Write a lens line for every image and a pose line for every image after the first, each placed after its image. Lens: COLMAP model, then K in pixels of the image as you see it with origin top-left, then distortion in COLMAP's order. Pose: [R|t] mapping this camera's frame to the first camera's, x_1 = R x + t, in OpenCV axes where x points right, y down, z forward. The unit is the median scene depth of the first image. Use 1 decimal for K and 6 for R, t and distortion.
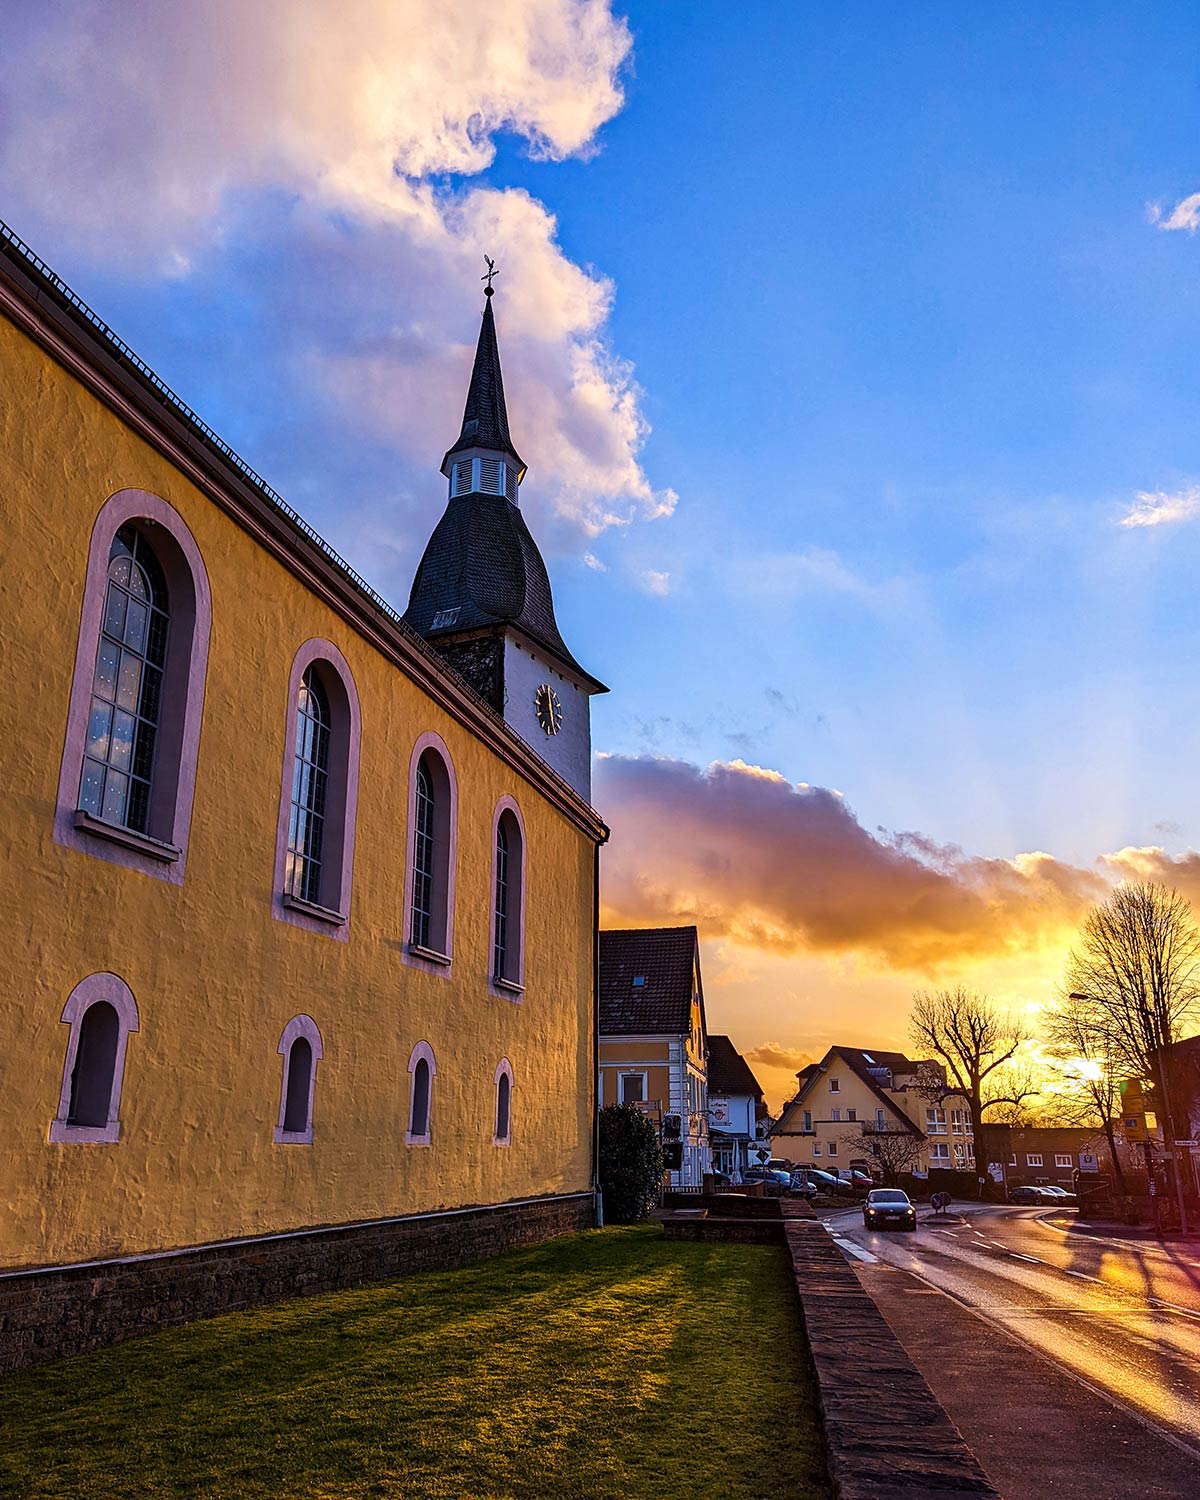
lens RADIAL K [[1251.8, 0, 600.0], [0, 1251.8, 750.0], [0, 0, 1]] dist [0.008265, 0.003696]
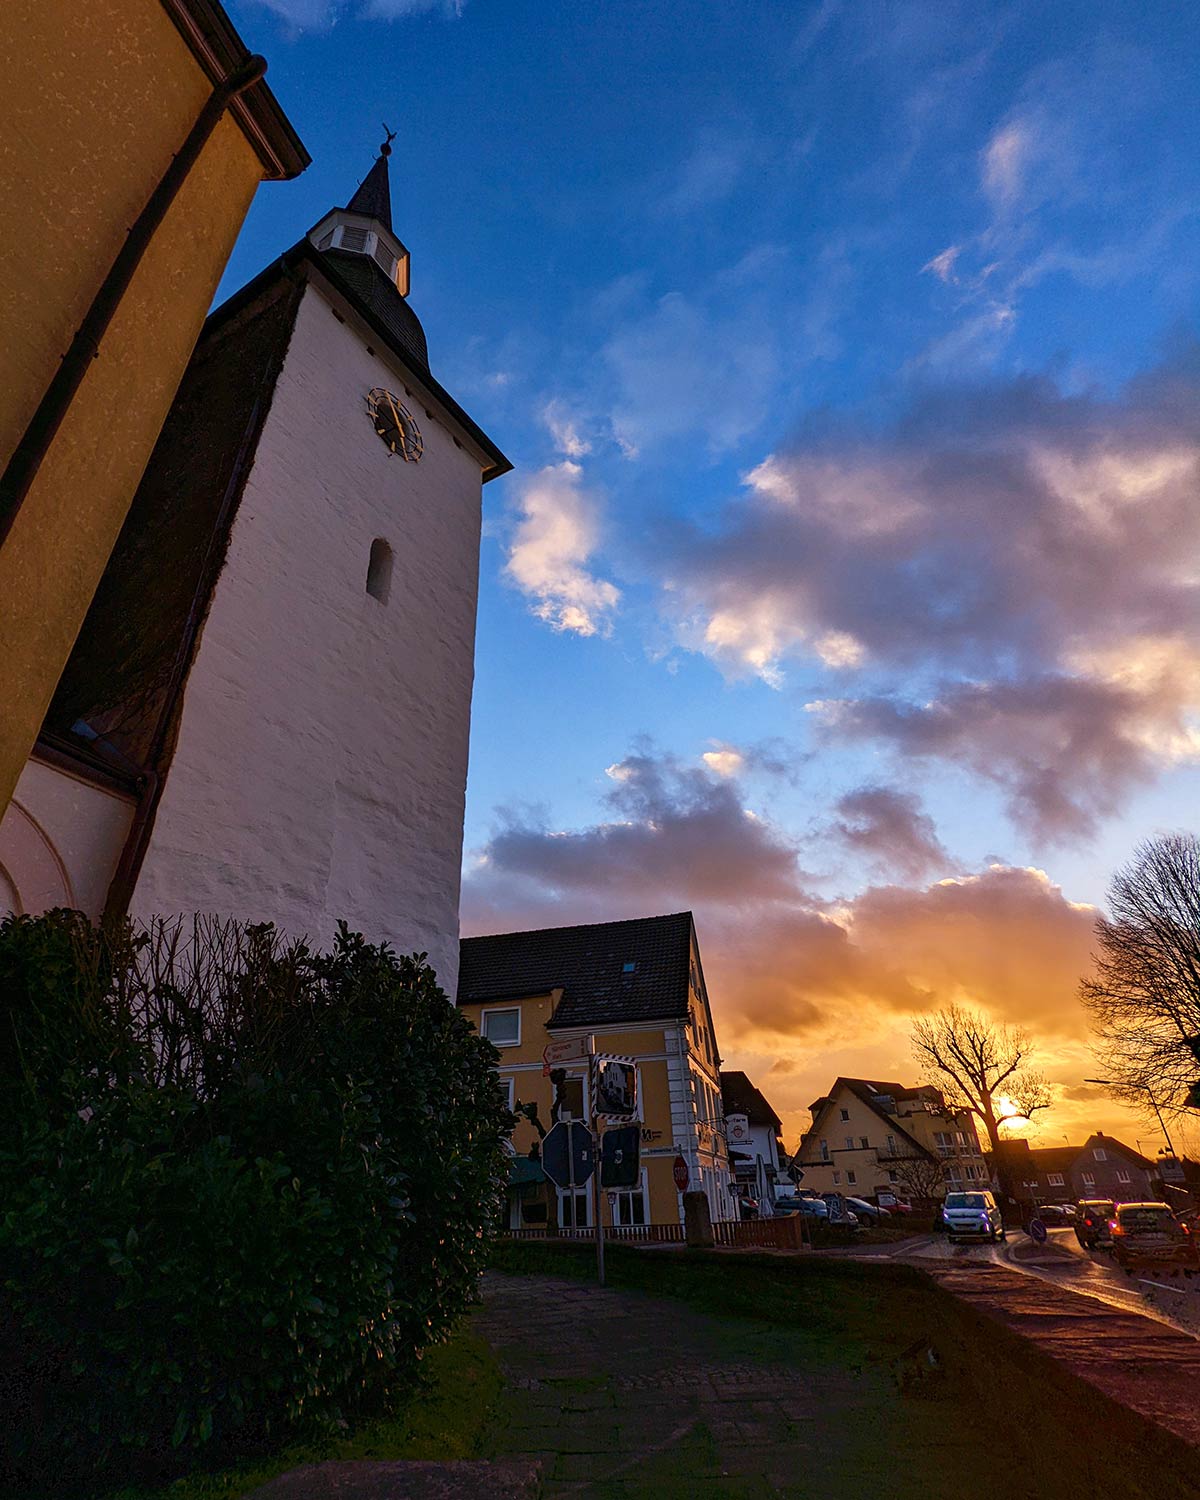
lens RADIAL K [[744.6, 0, 600.0], [0, 744.6, 750.0], [0, 0, 1]] dist [-0.002395, -0.000491]
pose [[0.995679, -0.076769, -0.052244, 0.033433], [0.062716, 0.970850, -0.231336, 0.104781], [0.068481, 0.227060, 0.971470, 0.304510]]
